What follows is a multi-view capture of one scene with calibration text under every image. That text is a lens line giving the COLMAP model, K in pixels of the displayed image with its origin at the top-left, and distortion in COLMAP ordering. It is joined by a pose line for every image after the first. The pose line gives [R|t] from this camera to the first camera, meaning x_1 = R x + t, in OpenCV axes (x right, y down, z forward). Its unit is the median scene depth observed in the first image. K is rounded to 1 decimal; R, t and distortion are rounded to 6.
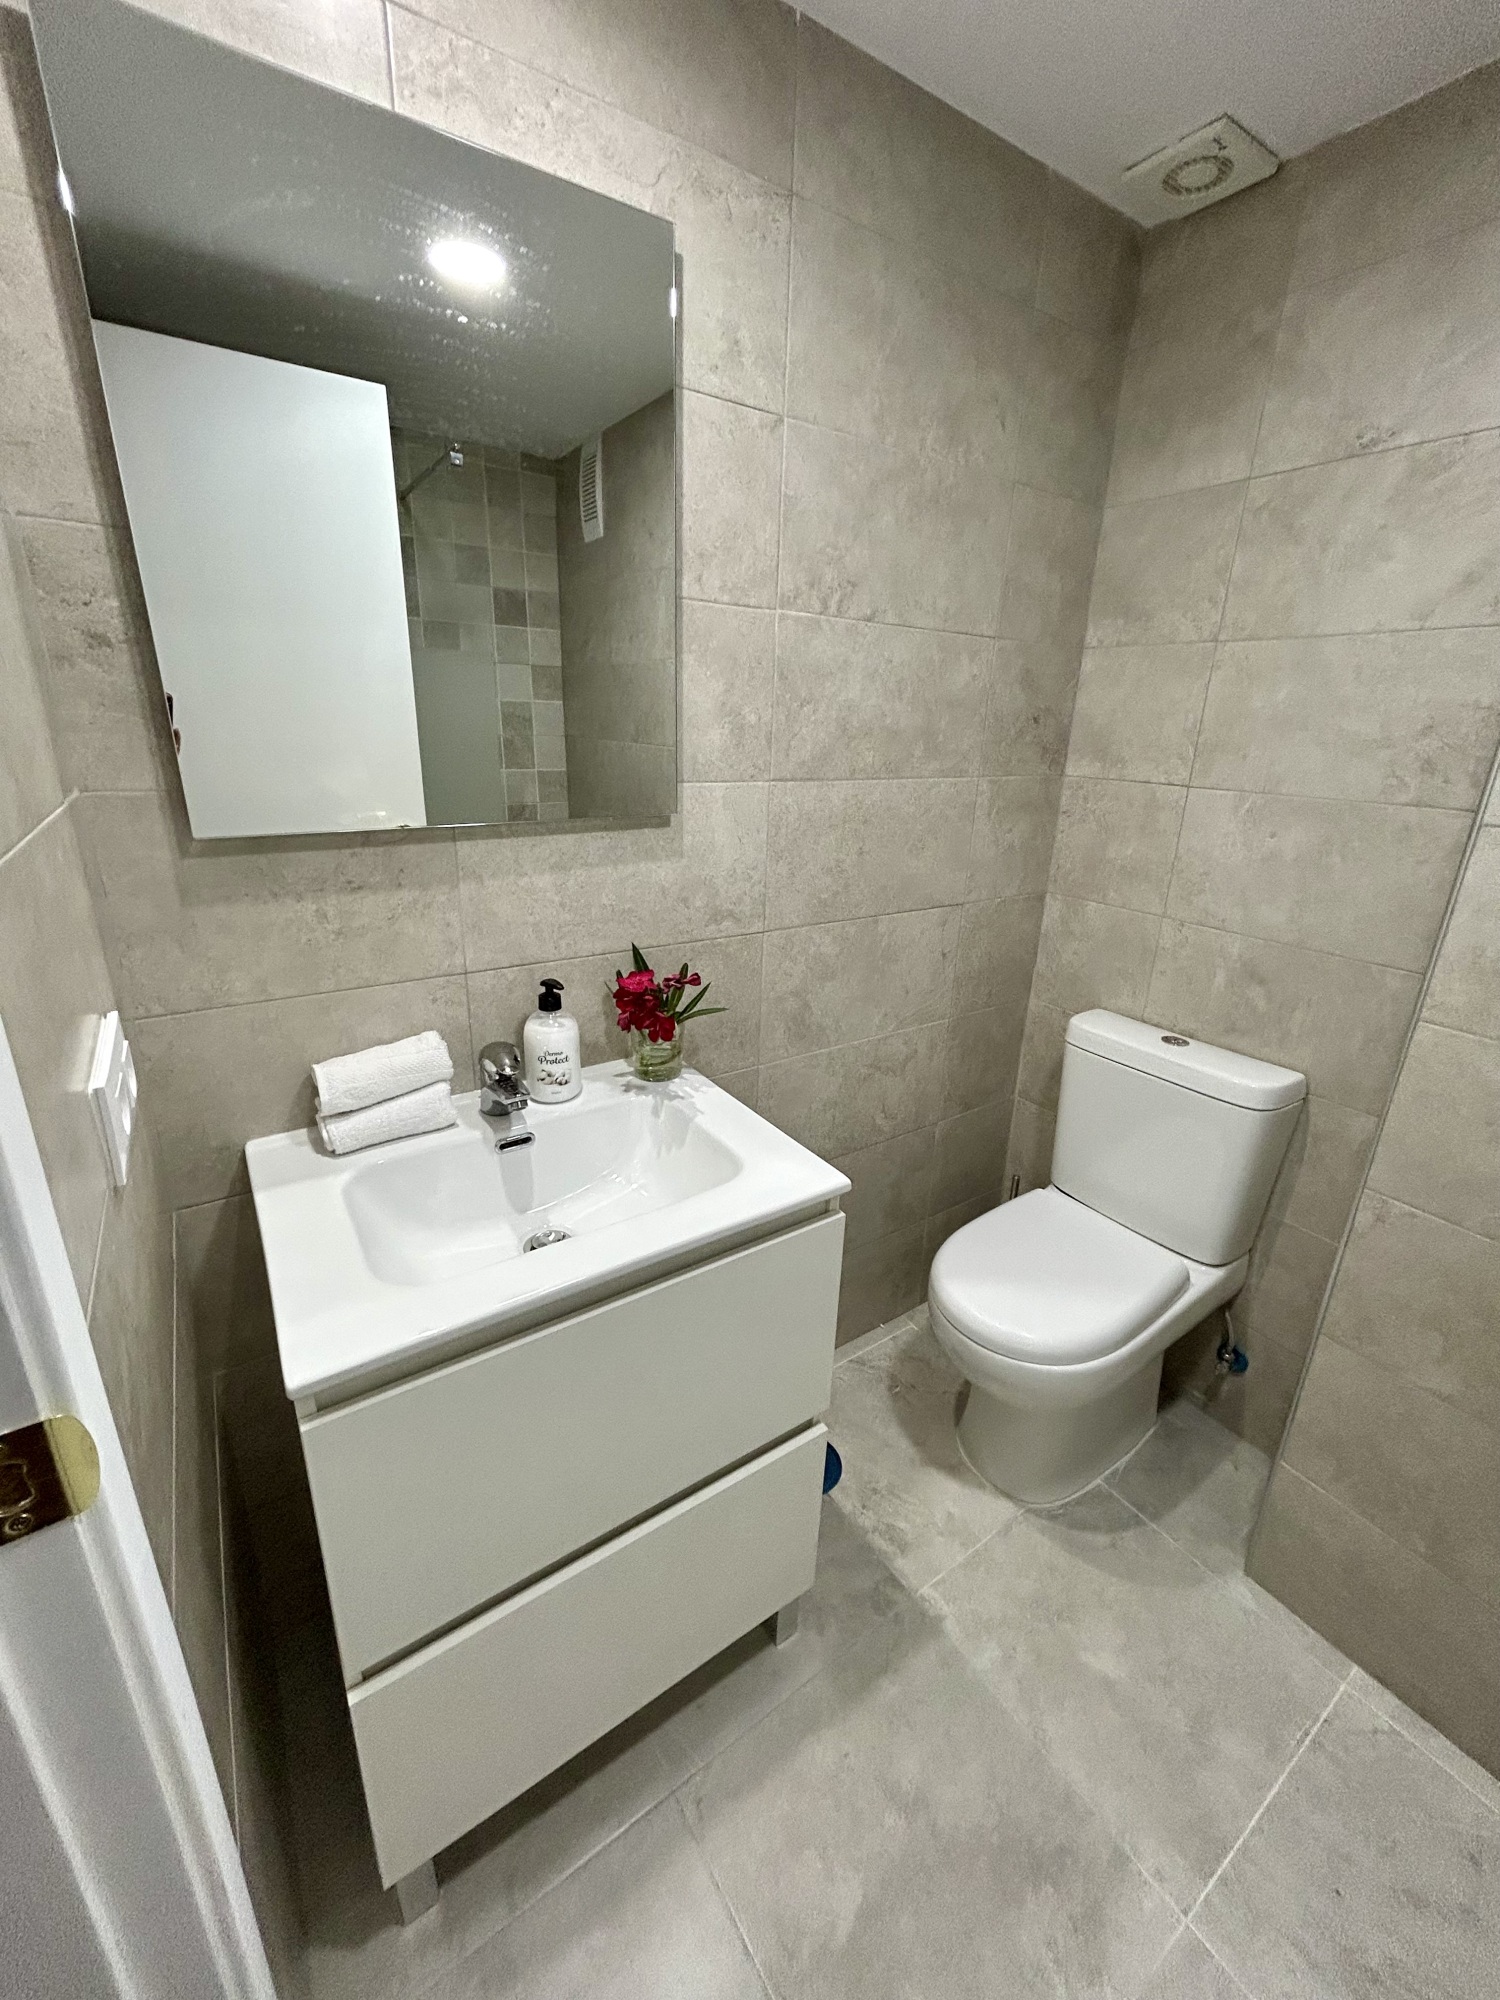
lens RADIAL K [[801.6, 0, 741.0], [0, 801.6, 991.1], [0, 0, 1]] dist [-0.003567, 0.002431]
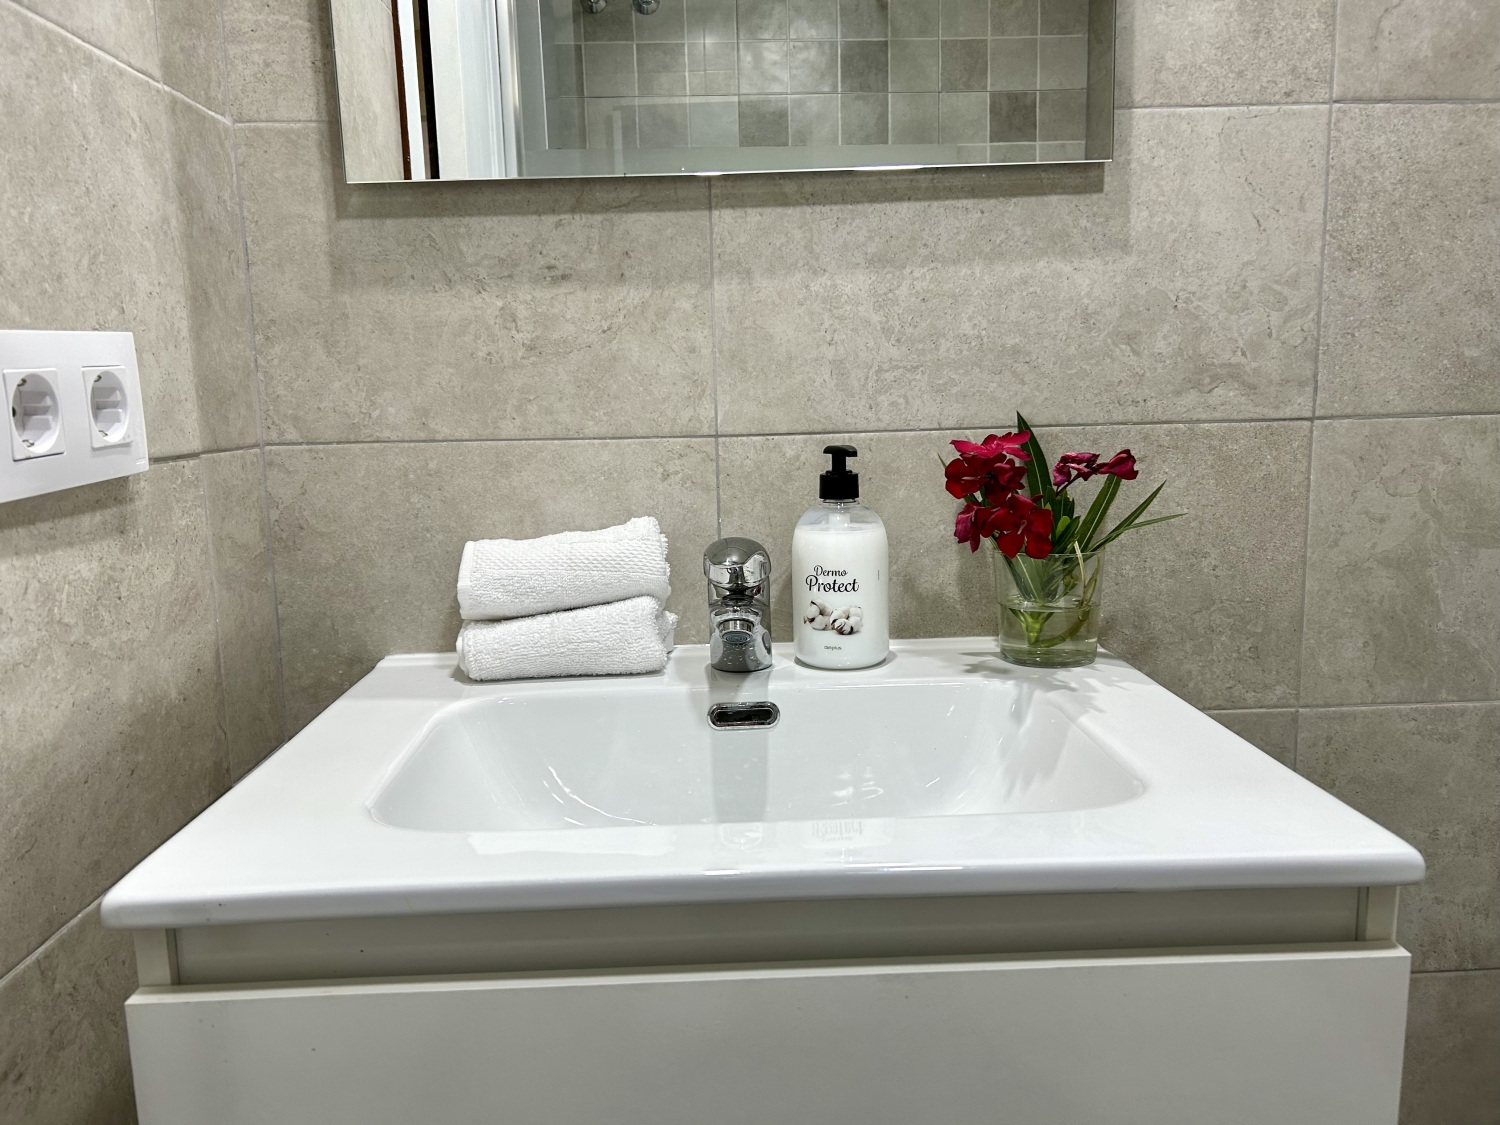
lens RADIAL K [[1124.2, 0, 743.6], [0, 1124.2, 574.3], [0, 0, 1]] dist [0.054180, -0.060076]
pose [[0.846165, 0.031914, -0.531965, 0.128834], [-0.124126, 0.982554, -0.138493, 0.193667], [0.518264, 0.183219, 0.835364, 0.313582]]
